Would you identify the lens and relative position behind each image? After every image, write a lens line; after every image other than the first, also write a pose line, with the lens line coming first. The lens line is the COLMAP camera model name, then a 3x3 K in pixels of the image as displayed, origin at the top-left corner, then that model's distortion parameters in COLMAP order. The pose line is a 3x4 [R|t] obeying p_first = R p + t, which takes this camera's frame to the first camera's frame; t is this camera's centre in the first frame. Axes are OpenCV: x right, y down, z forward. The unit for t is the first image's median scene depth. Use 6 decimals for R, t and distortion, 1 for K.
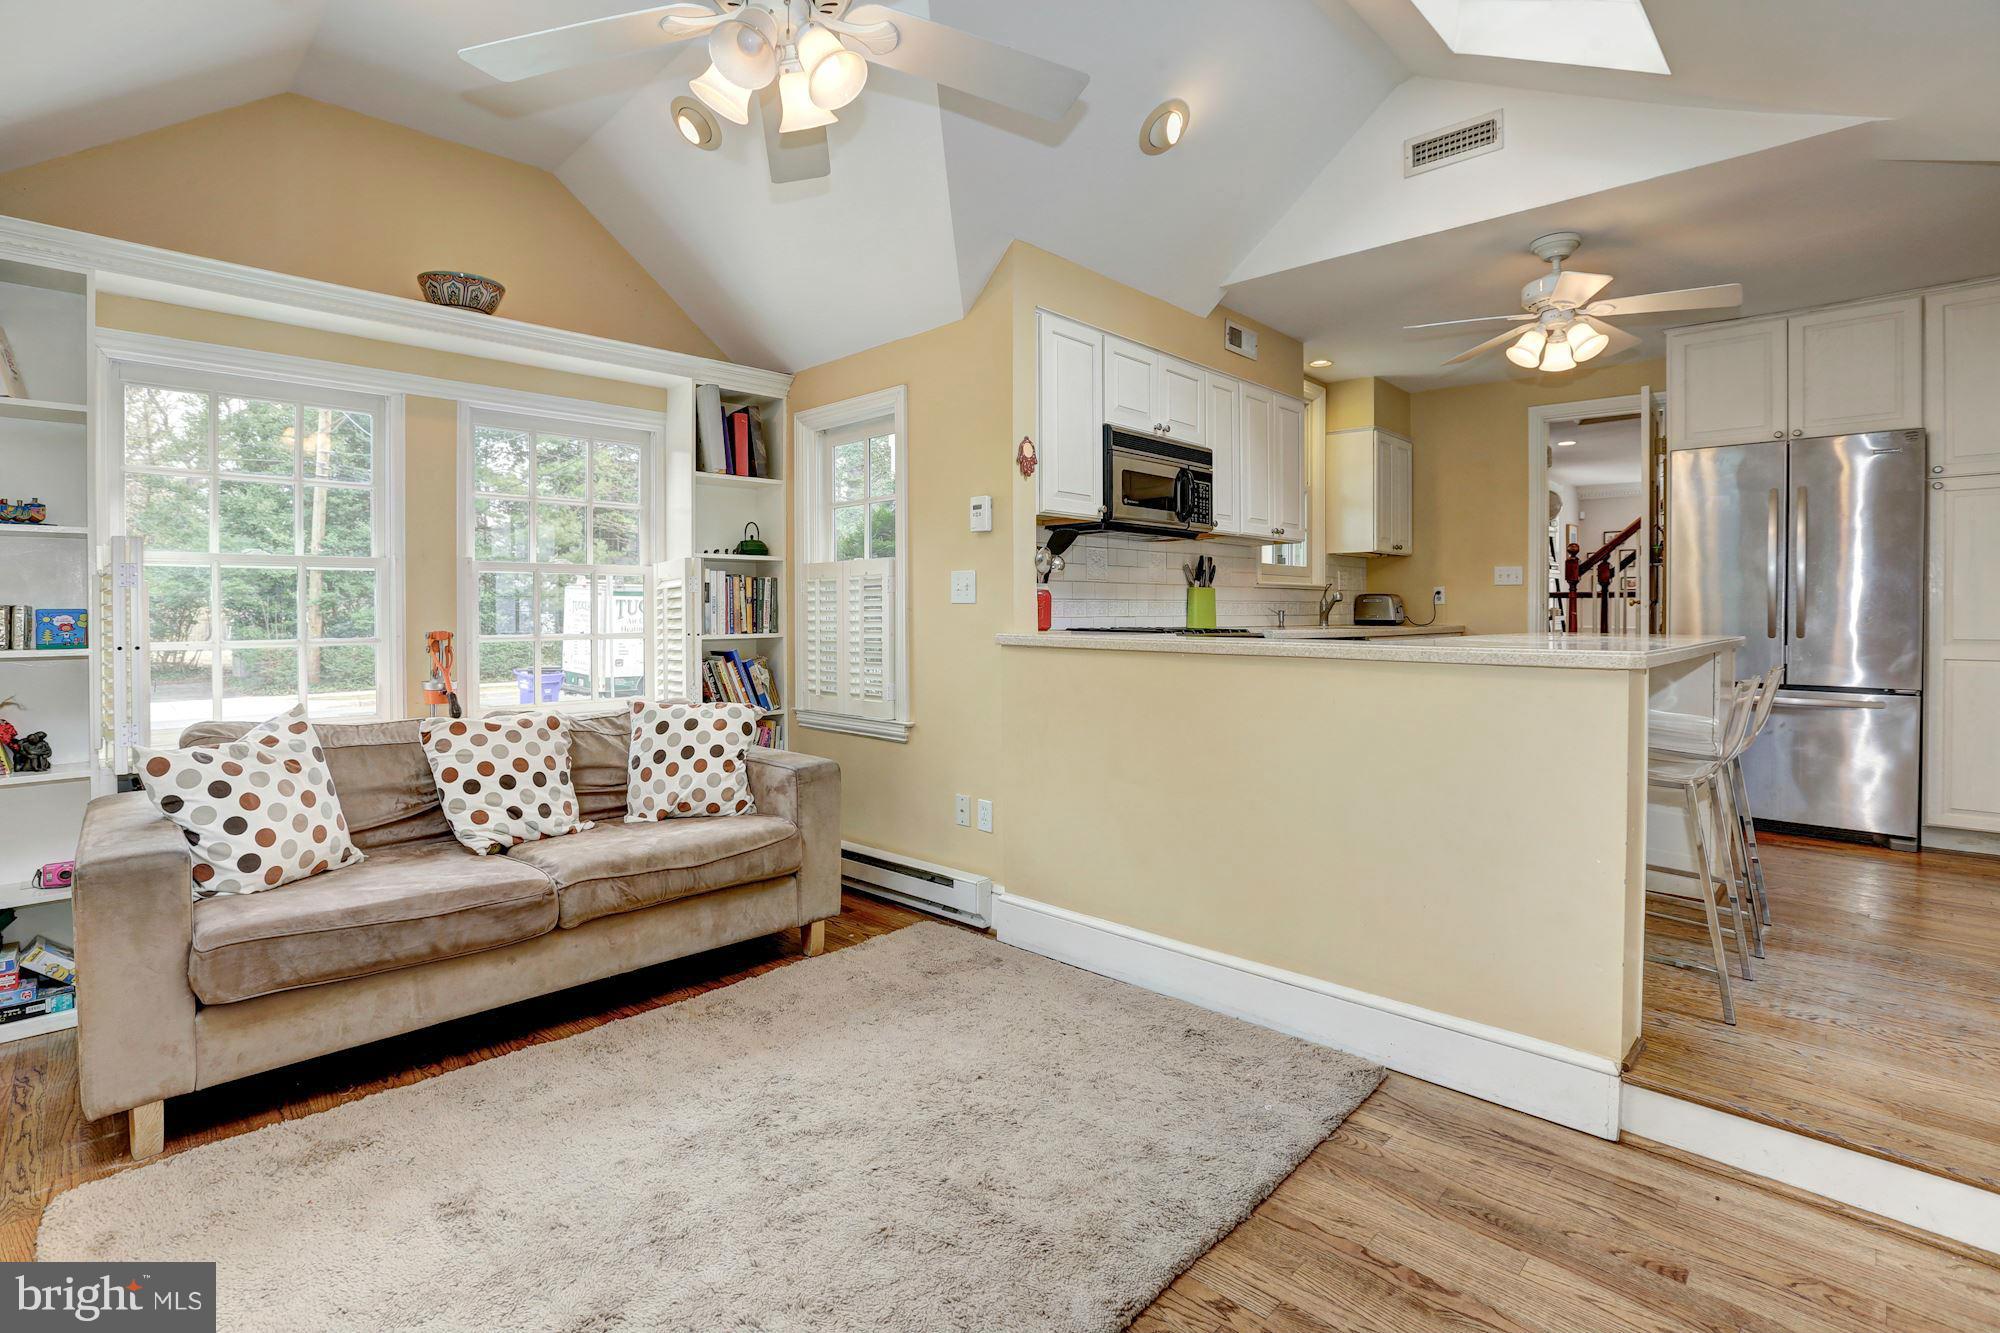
lens RADIAL K [[1008.6, 0, 996.0], [0, 1008.6, 636.1], [0, 0, 1]] dist [-0.052466, 0.019919]
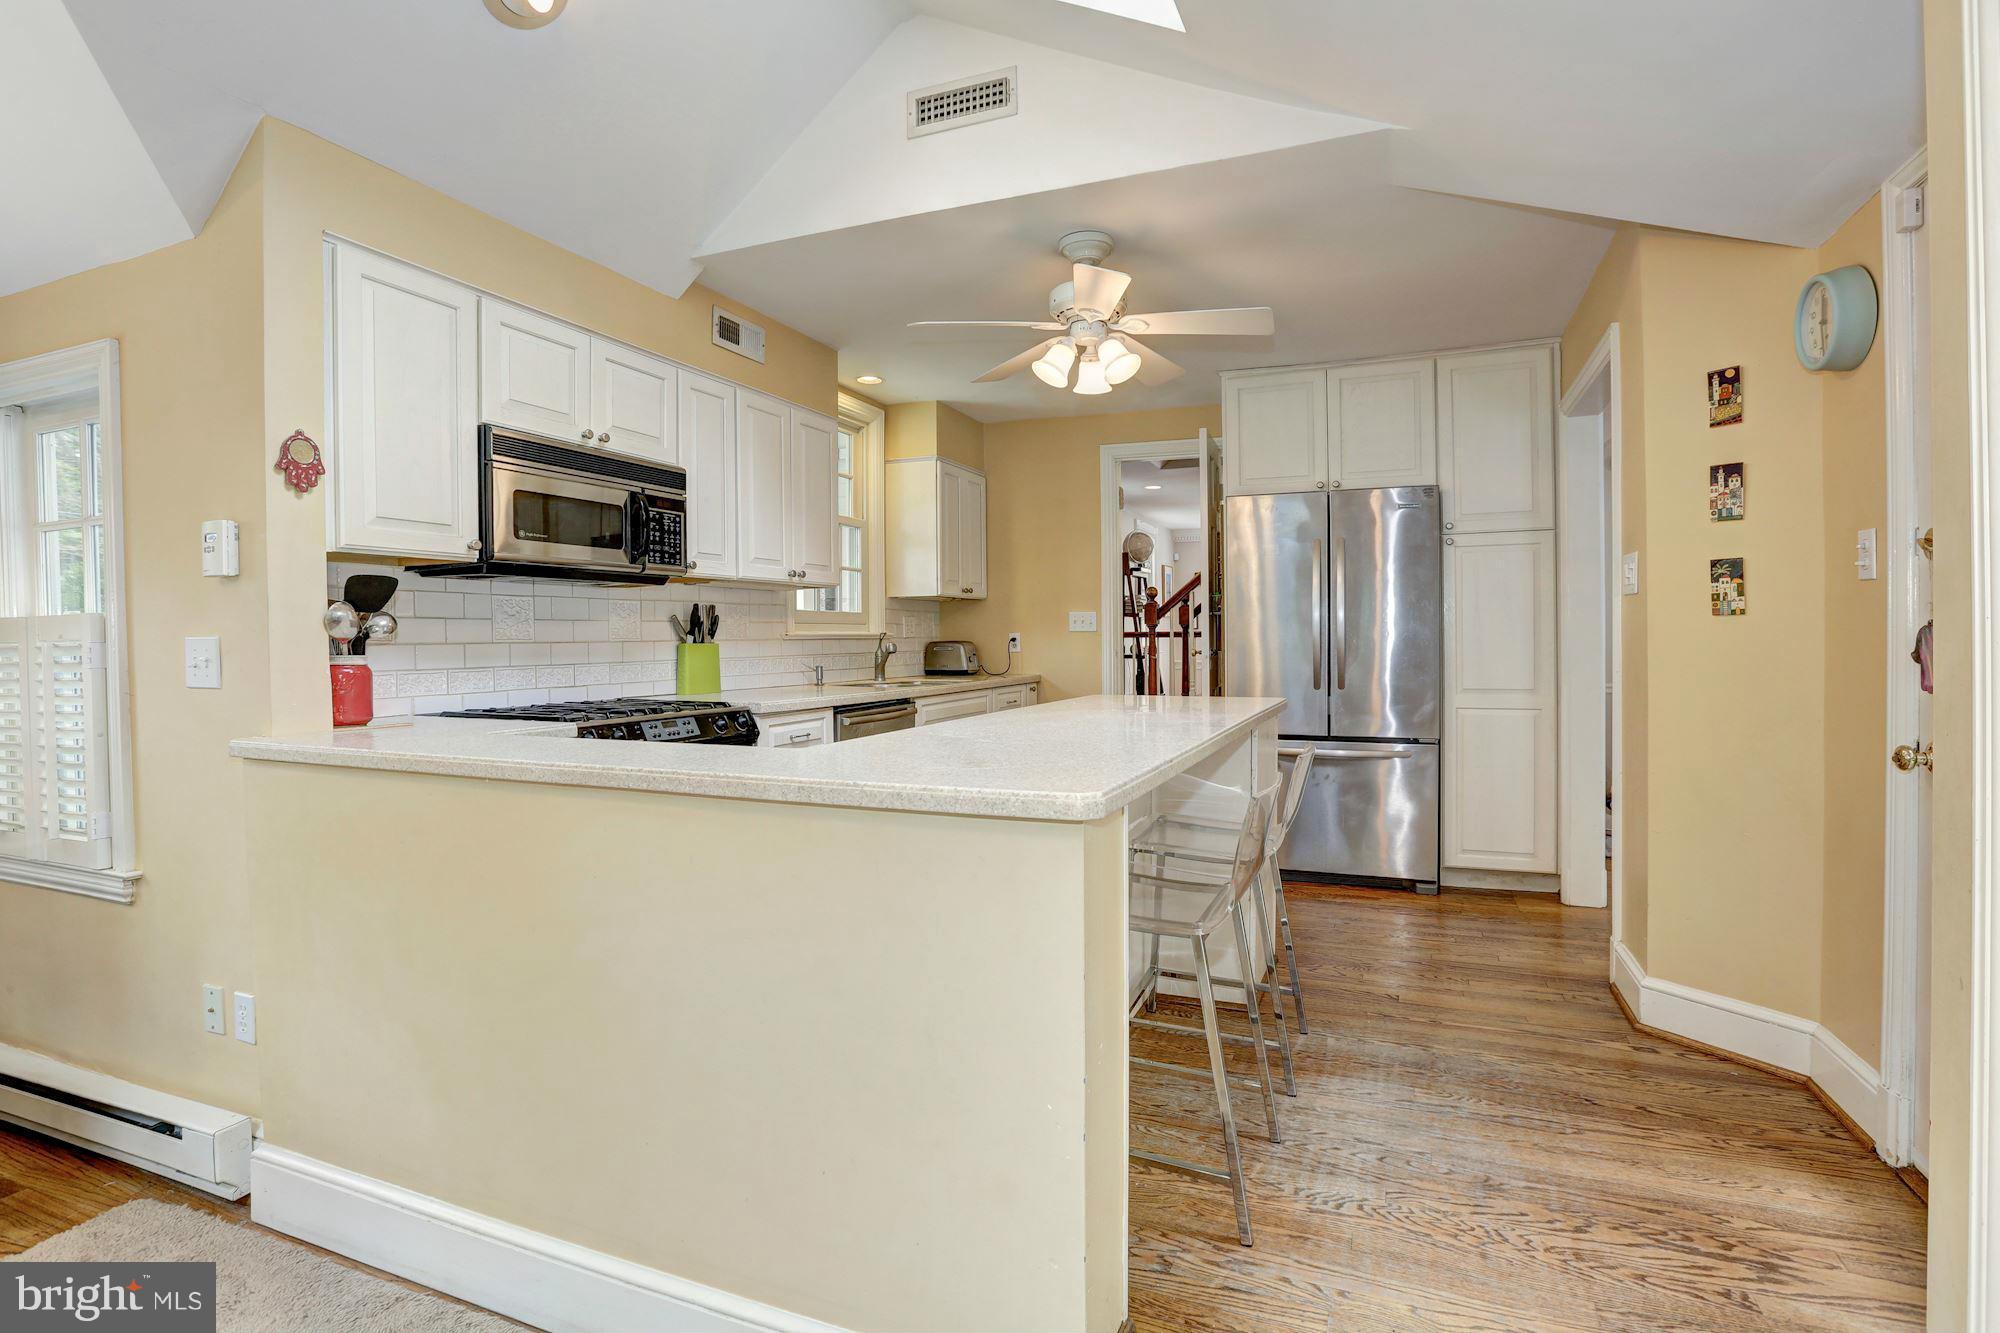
lens RADIAL K [[952.2, 0, 1014.5], [0, 952.2, 645.9], [0, 0, 1]] dist [-0.049422, 0.017981]
pose [[0.942941, -0.004783, 0.332926, 0.218432], [0.008749, 0.999907, -0.010414, -0.041304], [-0.332845, 0.012733, 0.942896, 0.238058]]
